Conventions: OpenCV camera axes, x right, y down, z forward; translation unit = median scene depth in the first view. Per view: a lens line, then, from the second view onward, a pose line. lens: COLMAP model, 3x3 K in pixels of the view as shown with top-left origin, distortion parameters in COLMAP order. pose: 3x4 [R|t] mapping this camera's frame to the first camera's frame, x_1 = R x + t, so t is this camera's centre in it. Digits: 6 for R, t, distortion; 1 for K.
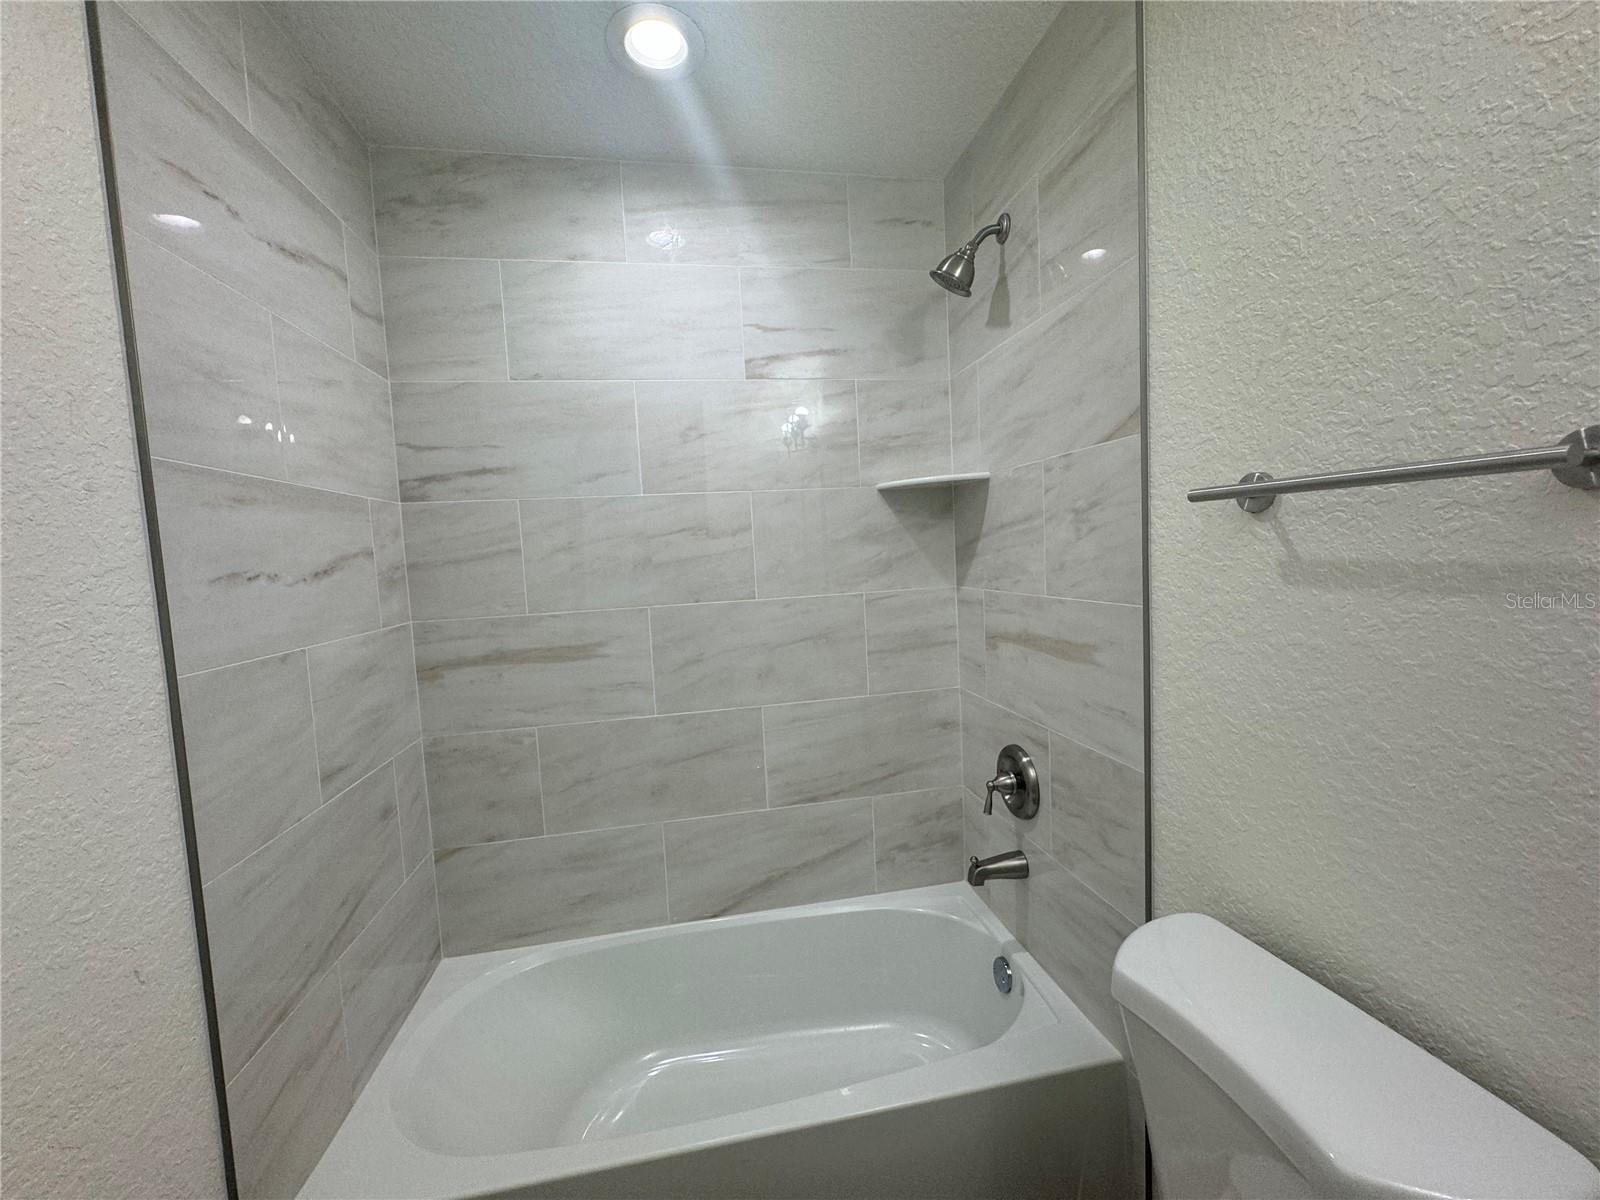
lens RADIAL K [[640.5, 0, 799.6], [0, 640.5, 600.6], [0, 0, 1]] dist [-0.003424, 0.001083]
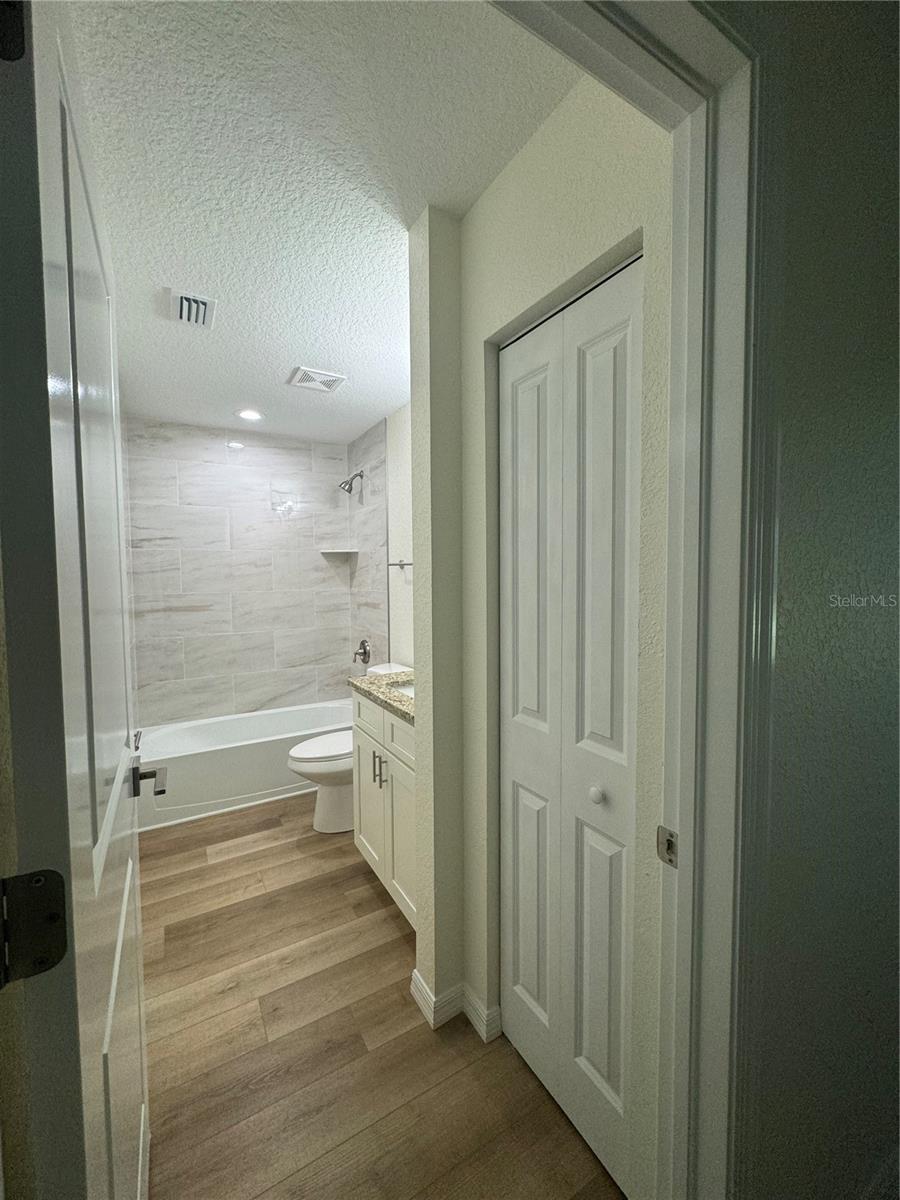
lens RADIAL K [[480.4, 0, 450.0], [0, 480.4, 600.0], [0, 0, 1]] dist [-0.003424, 0.001083]
pose [[0.938814, 0.023562, 0.343617, -0.067389], [-0.012653, 0.999343, -0.033955, 0.103894], [-0.344191, 0.027529, 0.938496, -1.238663]]
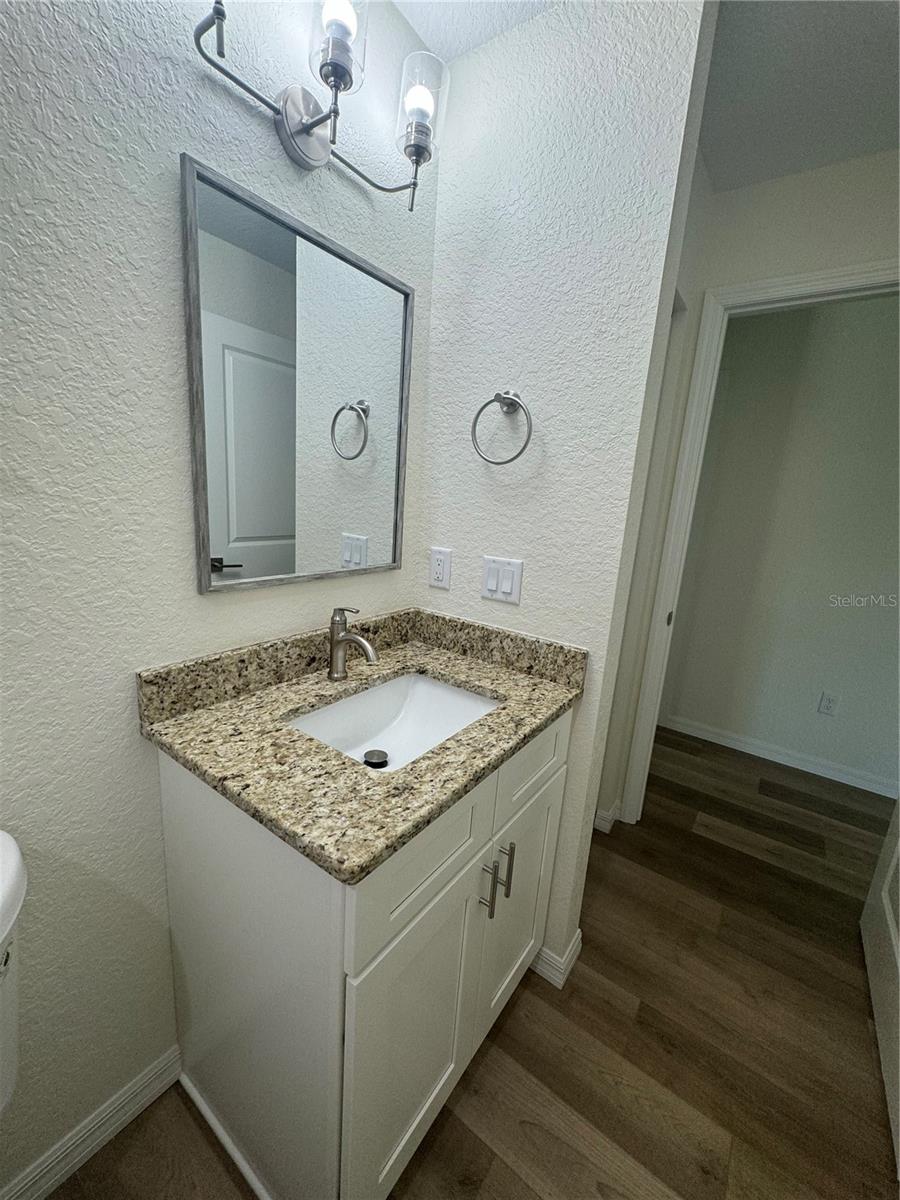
lens RADIAL K [[480.4, 0, 450.0], [0, 480.4, 600.0], [0, 0, 1]] dist [-0.003424, 0.001083]
pose [[-0.694350, -0.155660, 0.702601, -0.139531], [0.016668, 0.972586, 0.231947, 0.005400], [-0.719445, 0.172764, -0.672720, 0.292656]]
